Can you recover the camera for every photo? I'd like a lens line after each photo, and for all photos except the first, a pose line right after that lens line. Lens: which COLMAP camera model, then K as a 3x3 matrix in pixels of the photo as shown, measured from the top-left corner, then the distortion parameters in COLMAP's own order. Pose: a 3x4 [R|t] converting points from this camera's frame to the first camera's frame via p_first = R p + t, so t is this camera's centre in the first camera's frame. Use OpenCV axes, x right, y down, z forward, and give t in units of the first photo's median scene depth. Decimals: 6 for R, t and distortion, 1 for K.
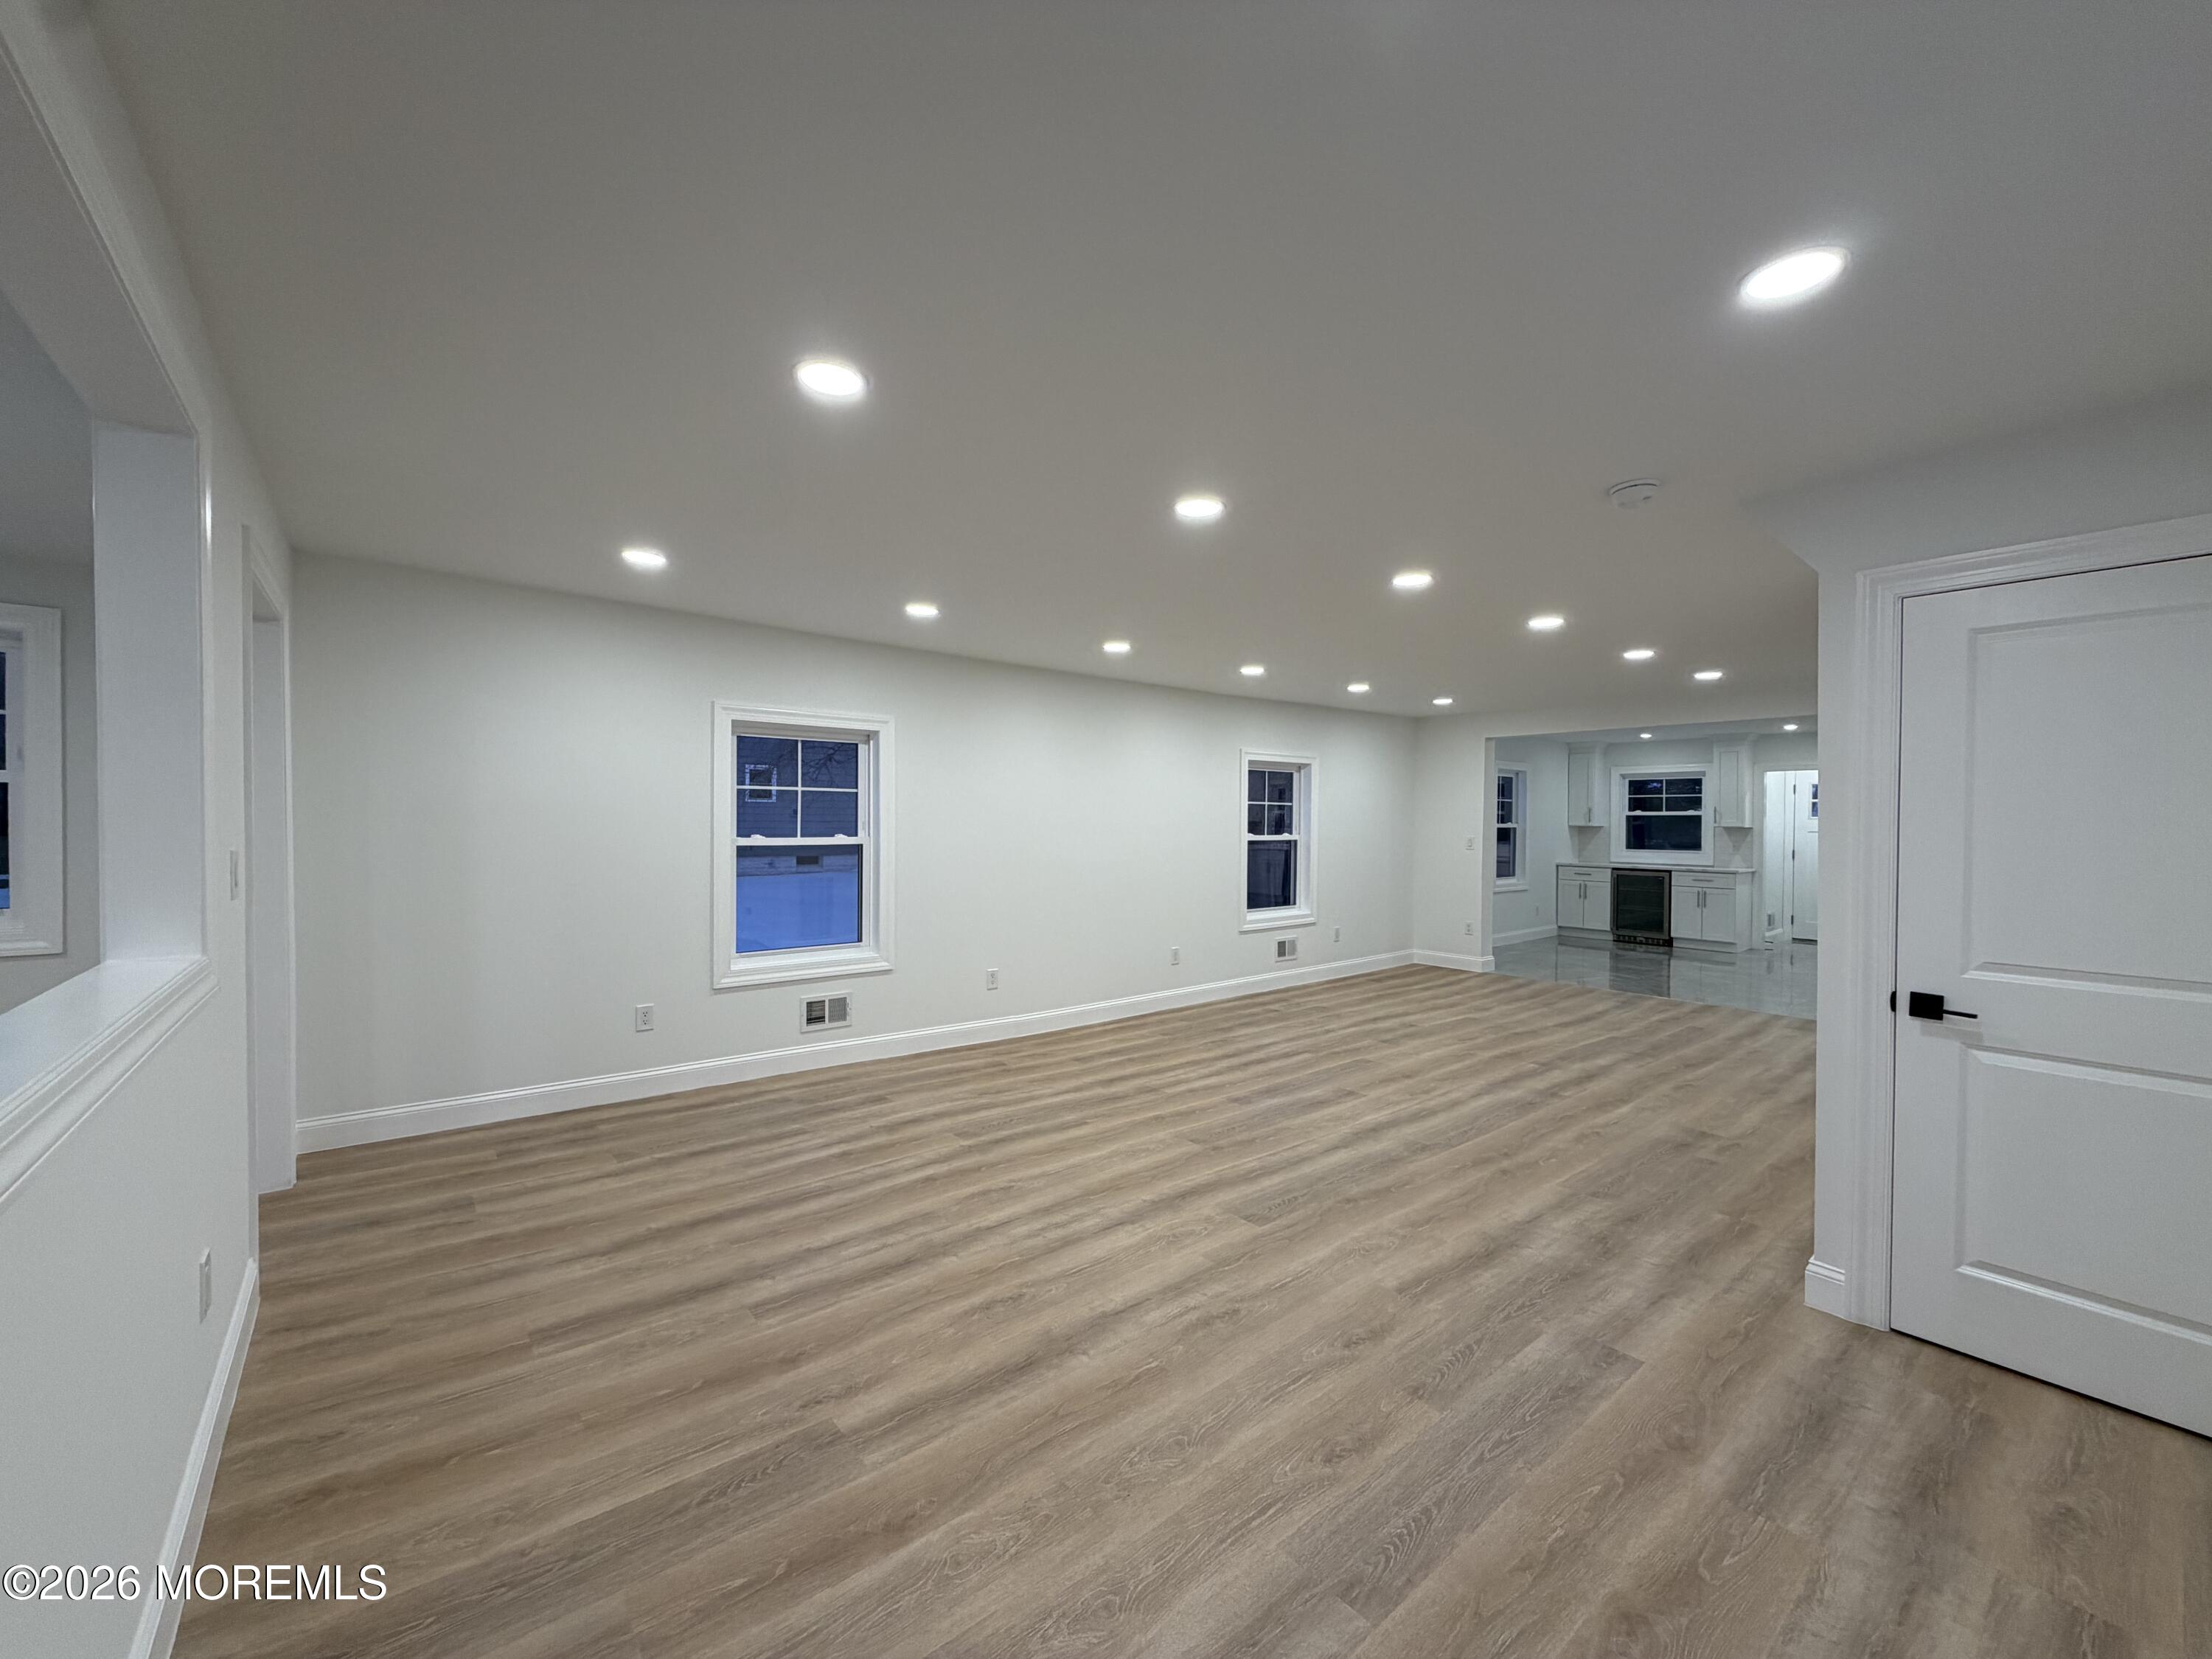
lens RADIAL K [[879.9, 0, 1082.7], [0, 879.9, 842.4], [0, 0, 1]] dist [0.000357, 0.000501]
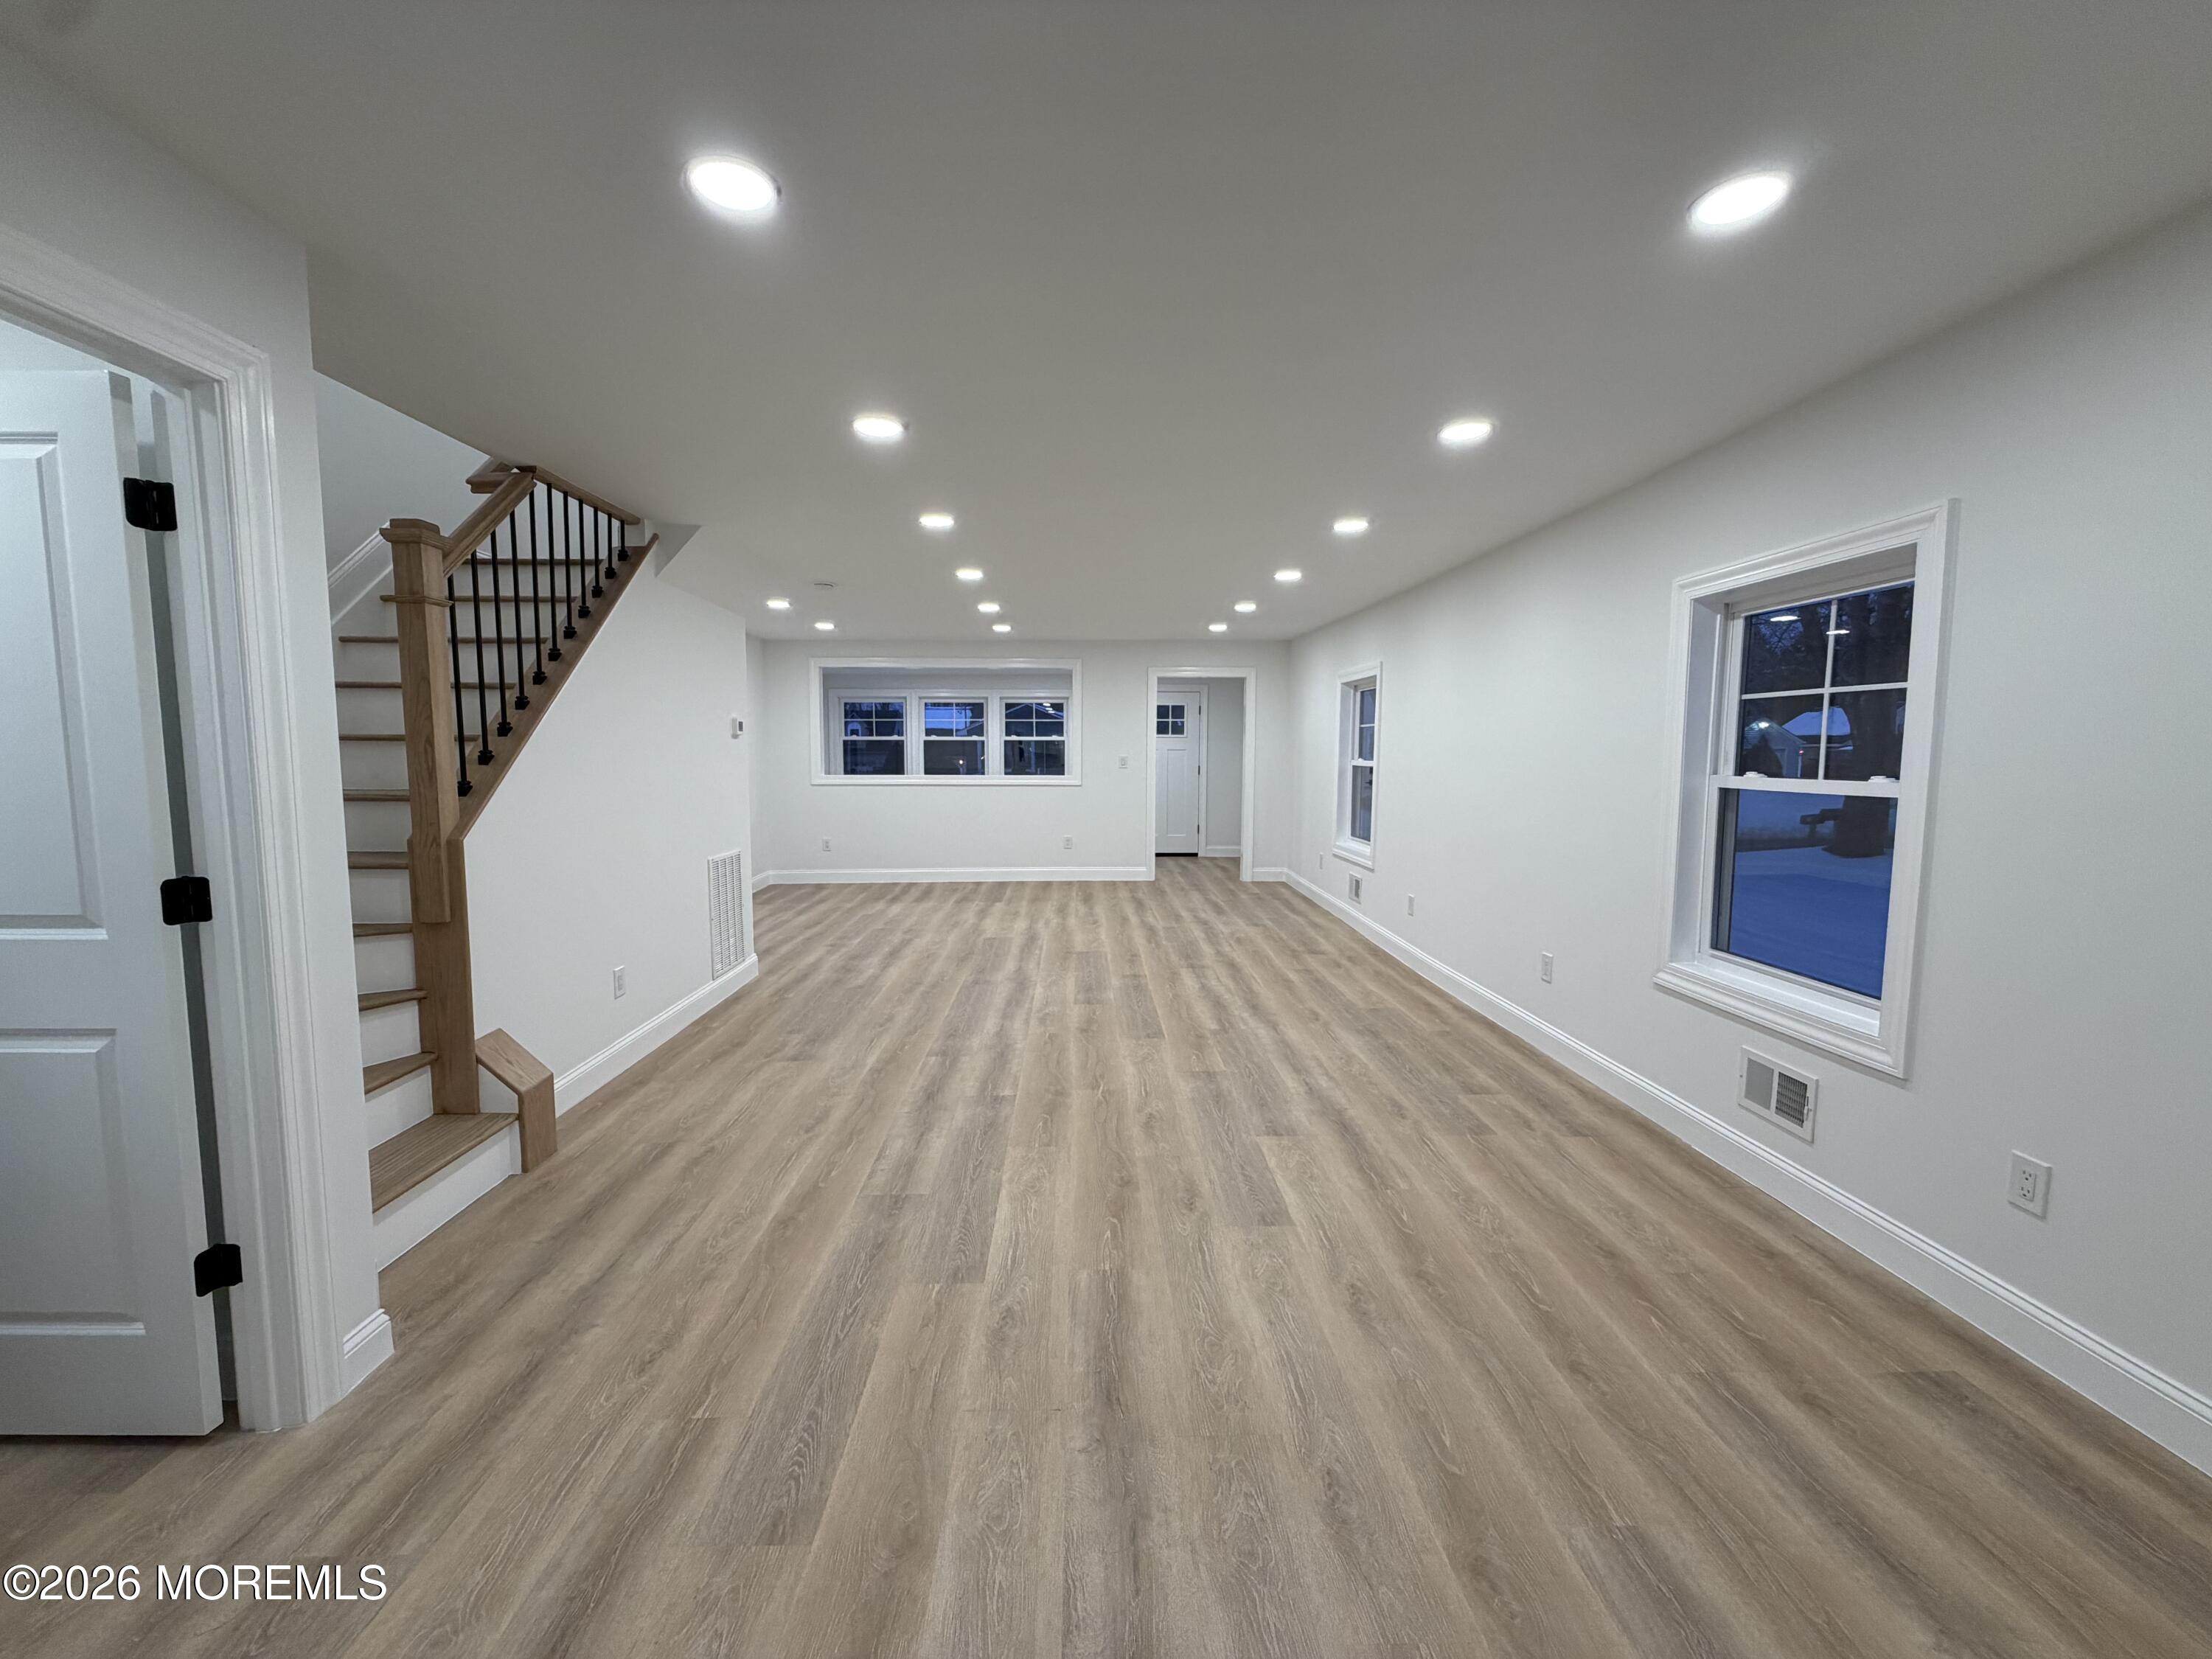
lens RADIAL K [[879.9, 0, 1134.6], [0, 879.9, 832.7], [0, 0, 1]] dist [0.000357, 0.000501]
pose [[-0.572072, 0.067960, -0.817383, 1.307453], [-0.027531, 0.994409, 0.101947, -0.031738], [0.819741, 0.080825, -0.567002, 1.894227]]
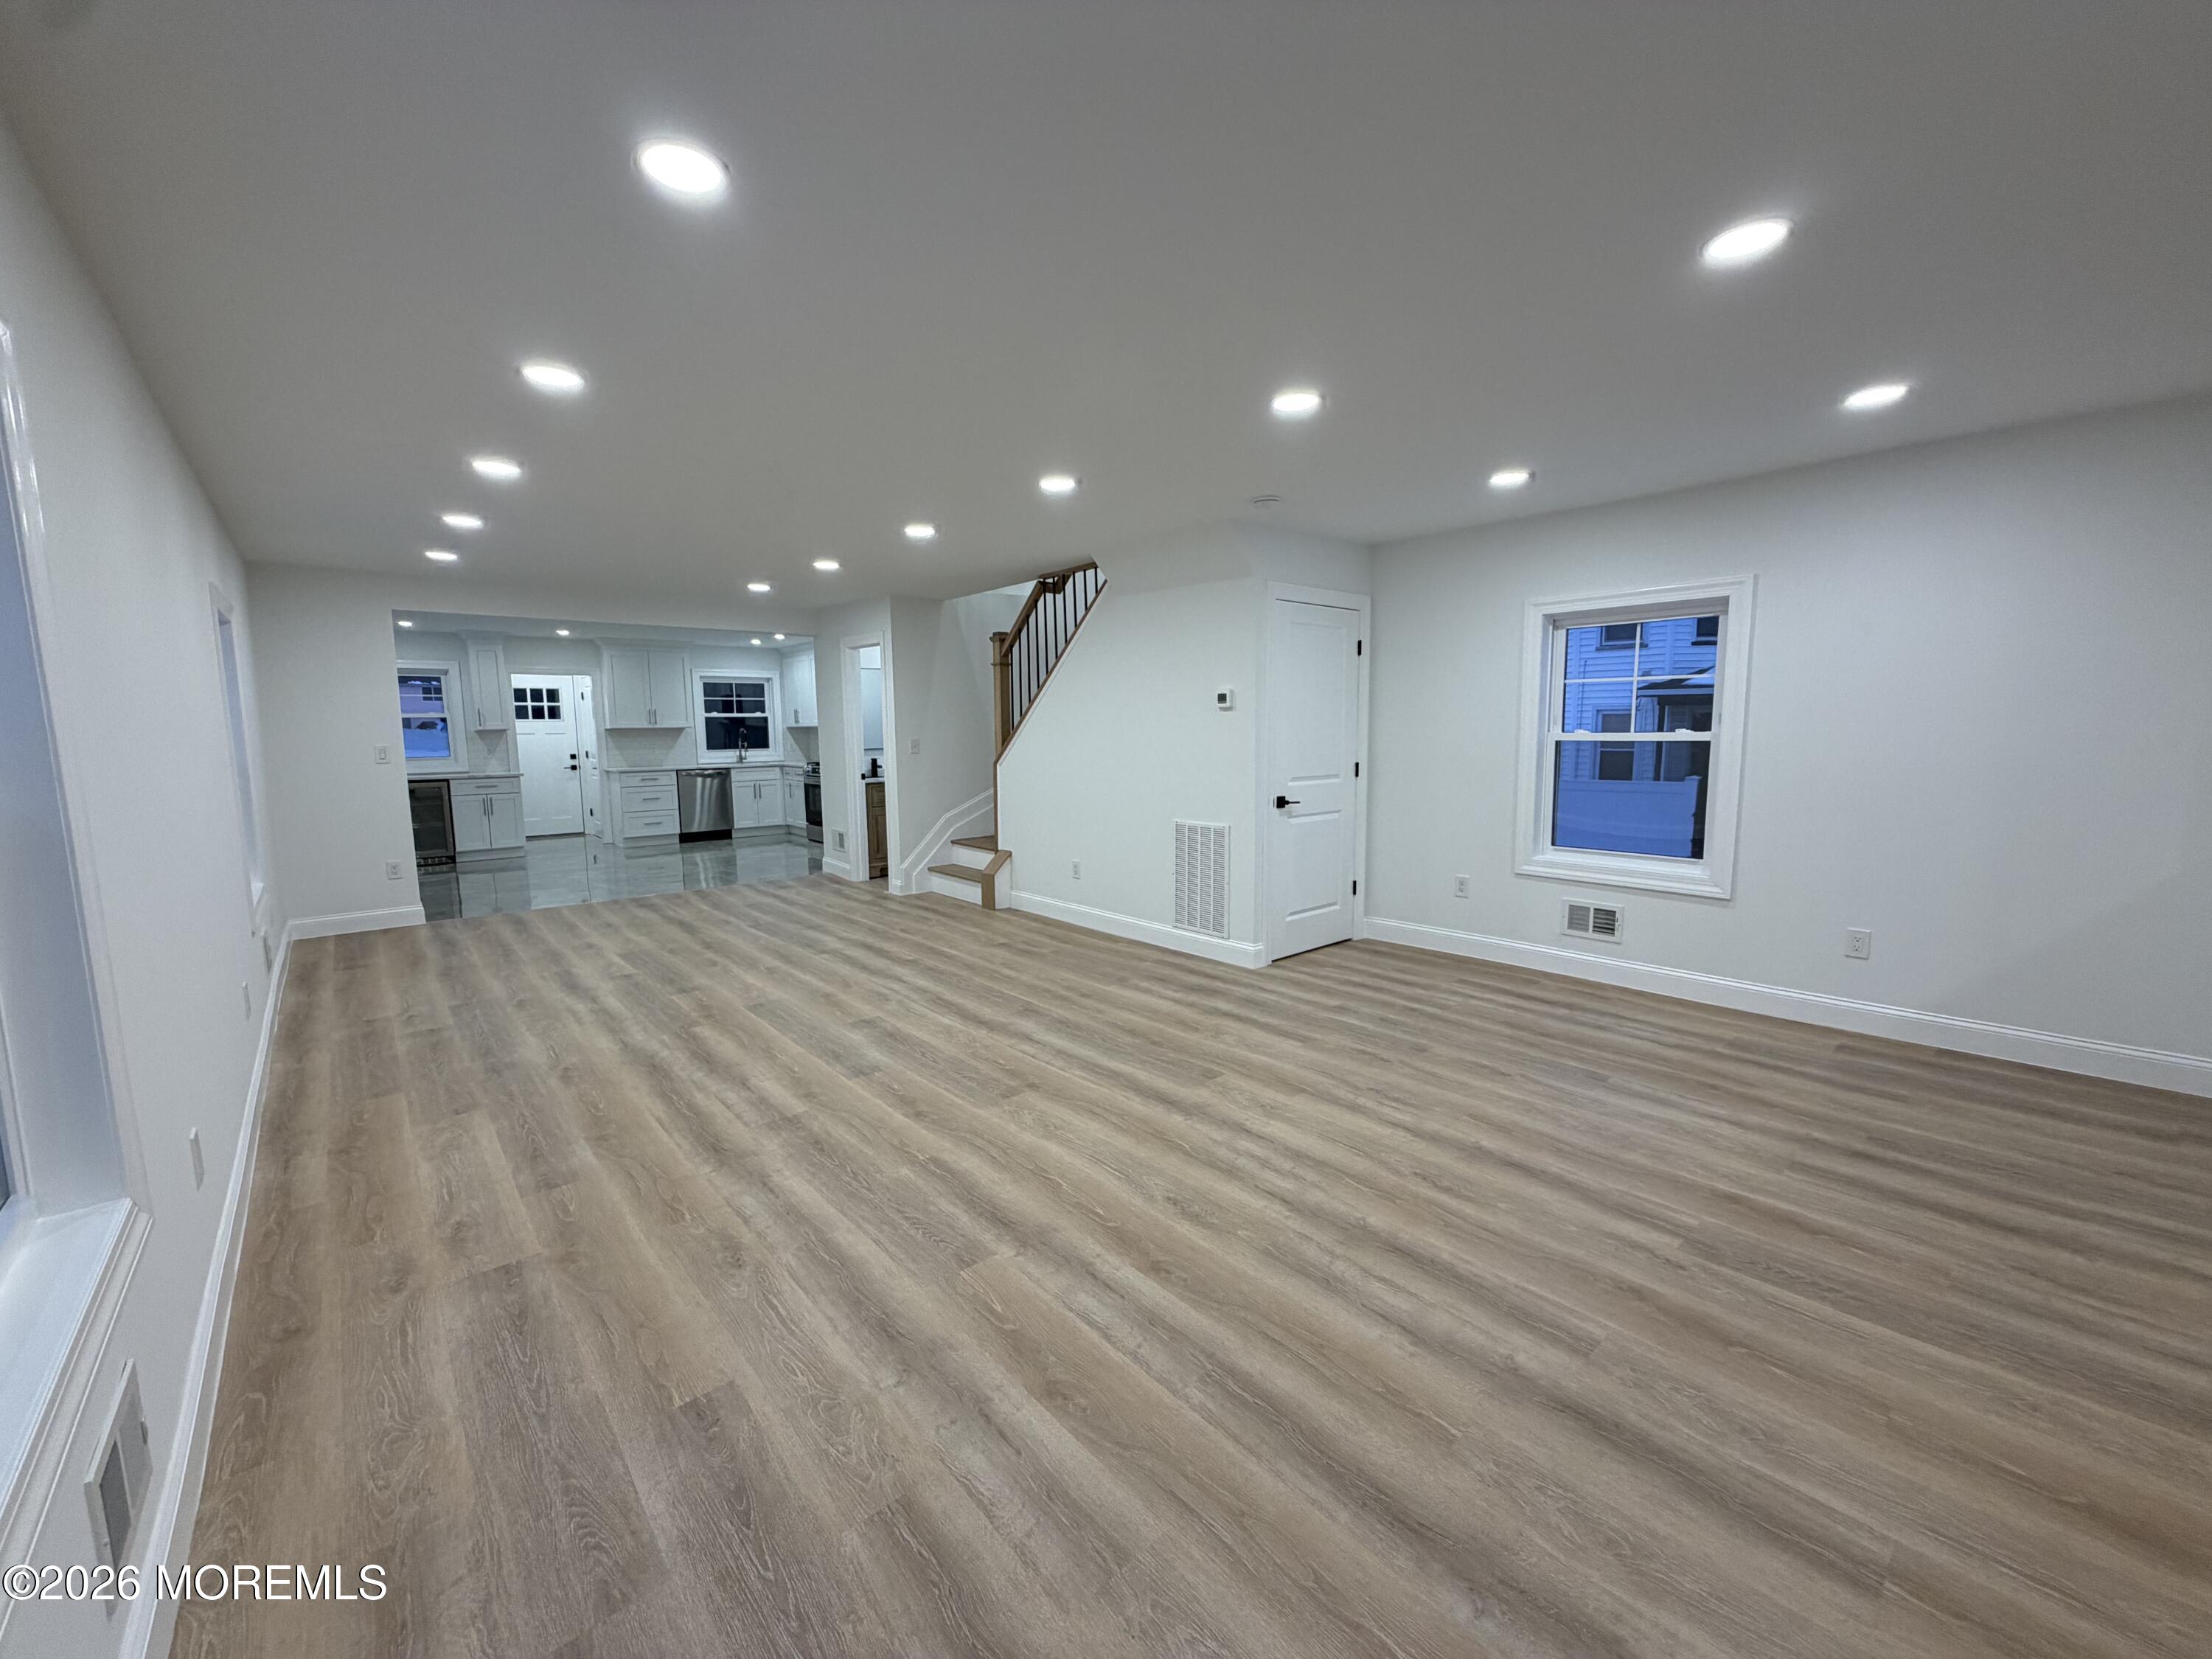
lens RADIAL K [[879.9, 0, 1097.8], [0, 879.9, 823.4], [0, 0, 1]] dist [0.000357, 0.000501]
pose [[-0.037099, -0.119699, 0.992117, -0.677556], [0.037413, 0.991938, 0.121077, -0.023034], [-0.998611, 0.041610, -0.032322, 0.909752]]
